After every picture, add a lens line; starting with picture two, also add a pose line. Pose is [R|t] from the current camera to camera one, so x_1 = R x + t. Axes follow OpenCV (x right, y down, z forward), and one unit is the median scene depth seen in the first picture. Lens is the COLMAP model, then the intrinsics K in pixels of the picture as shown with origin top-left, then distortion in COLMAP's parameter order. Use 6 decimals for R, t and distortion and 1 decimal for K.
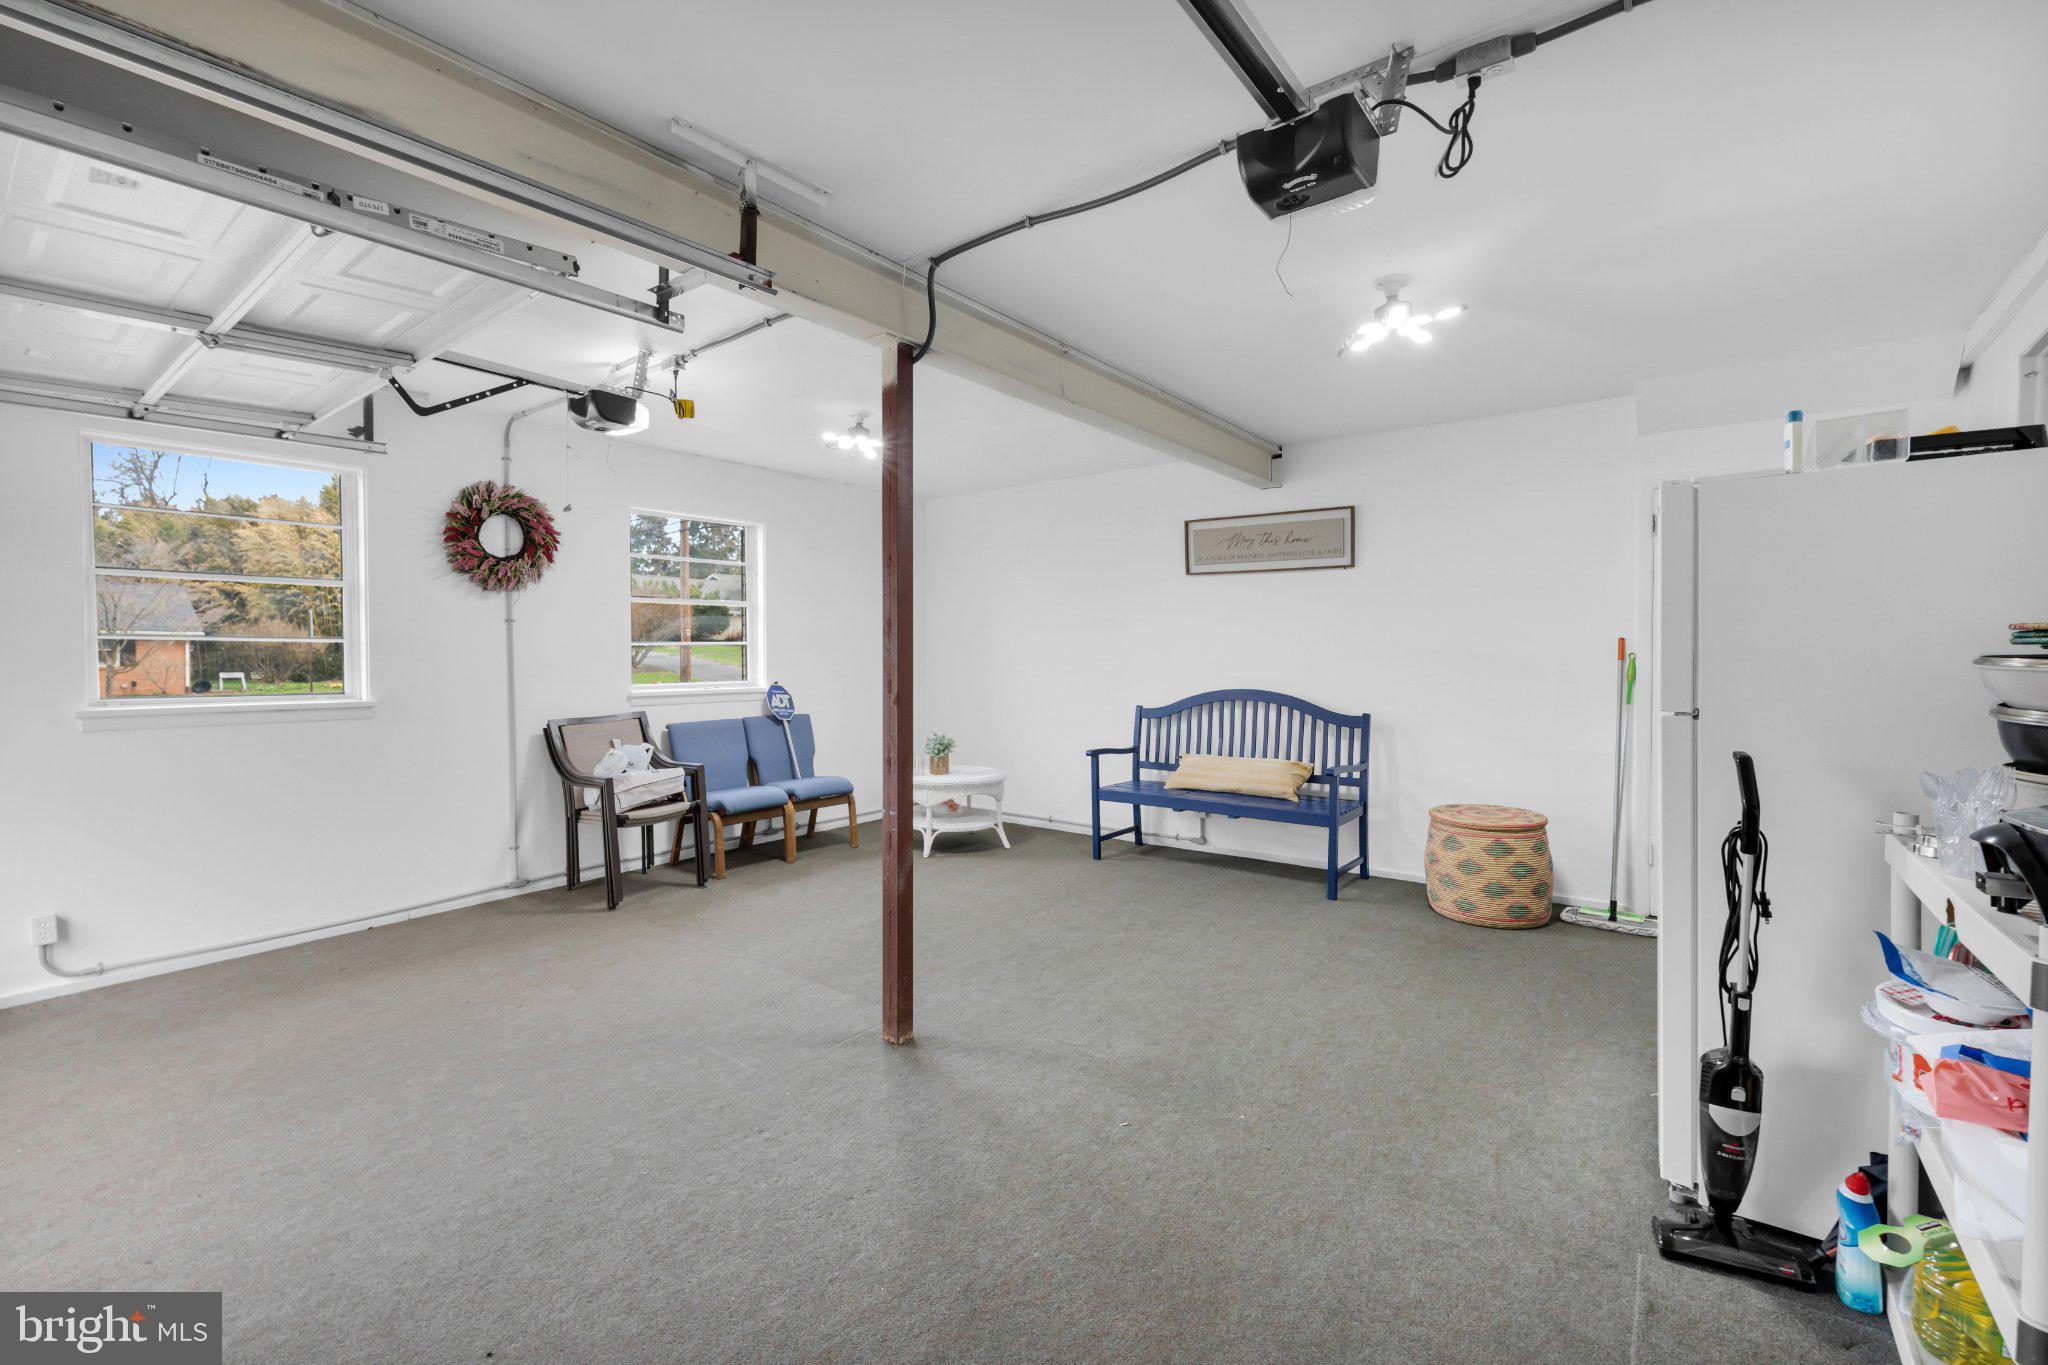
lens RADIAL K [[900.7, 0, 999.6], [0, 900.7, 662.8], [0, 0, 1]] dist [-0.001333, -0.000614]
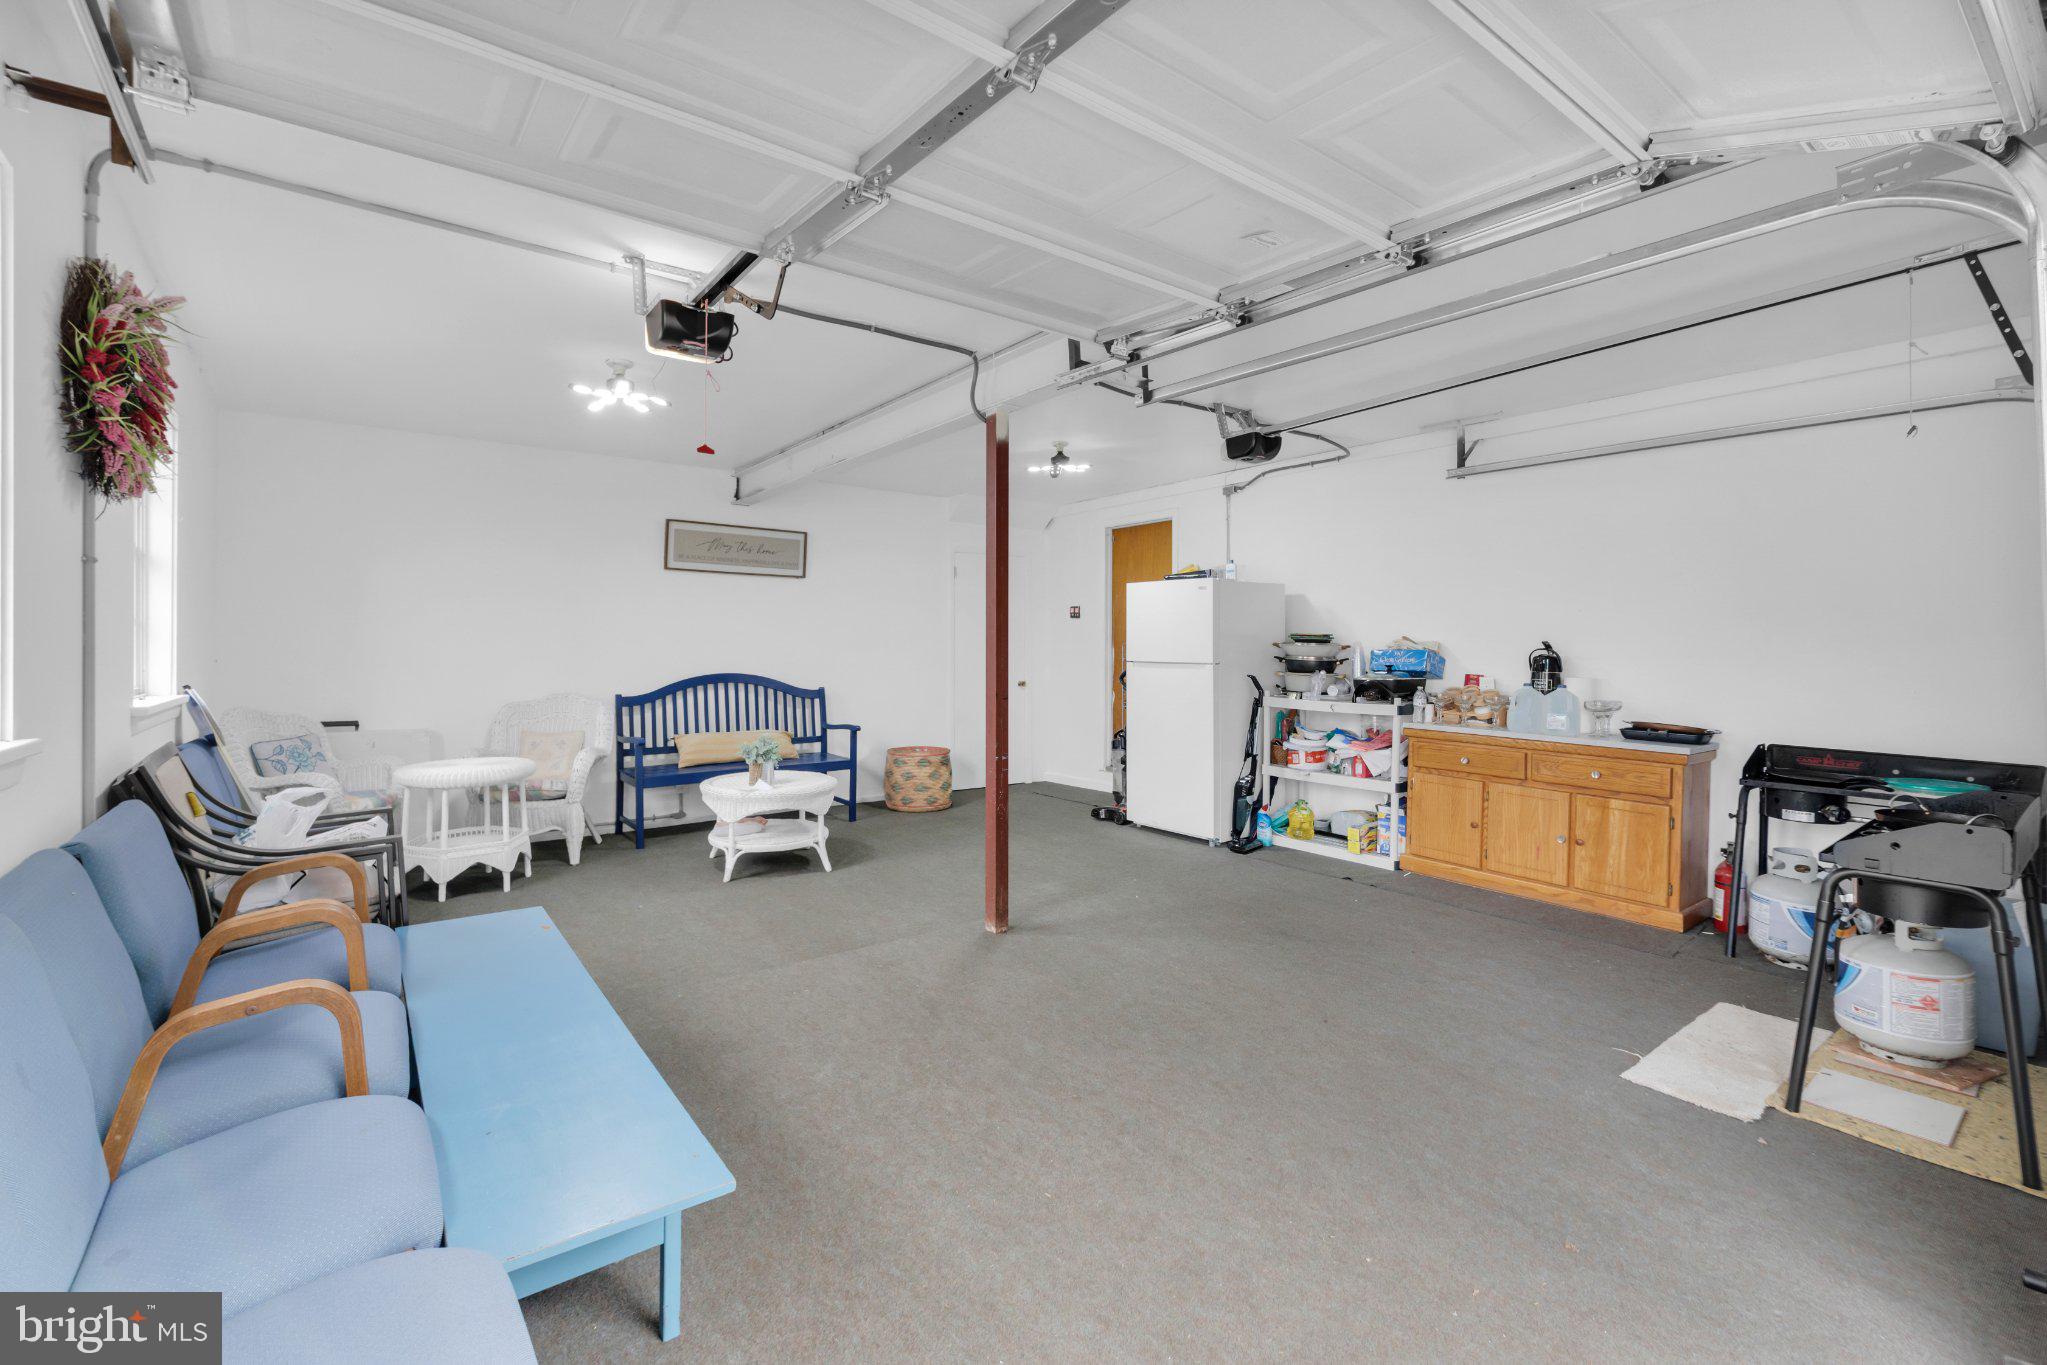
lens RADIAL K [[910.6, 0, 1011.9], [0, 910.6, 621.9], [0, 0, 1]] dist [0.001437, 0.000236]
pose [[0.248406, 0.025738, 0.968314, -0.775222], [0.008657, 0.999548, -0.028789, -0.000299], [-0.968617, 0.015534, 0.248071, 0.351364]]
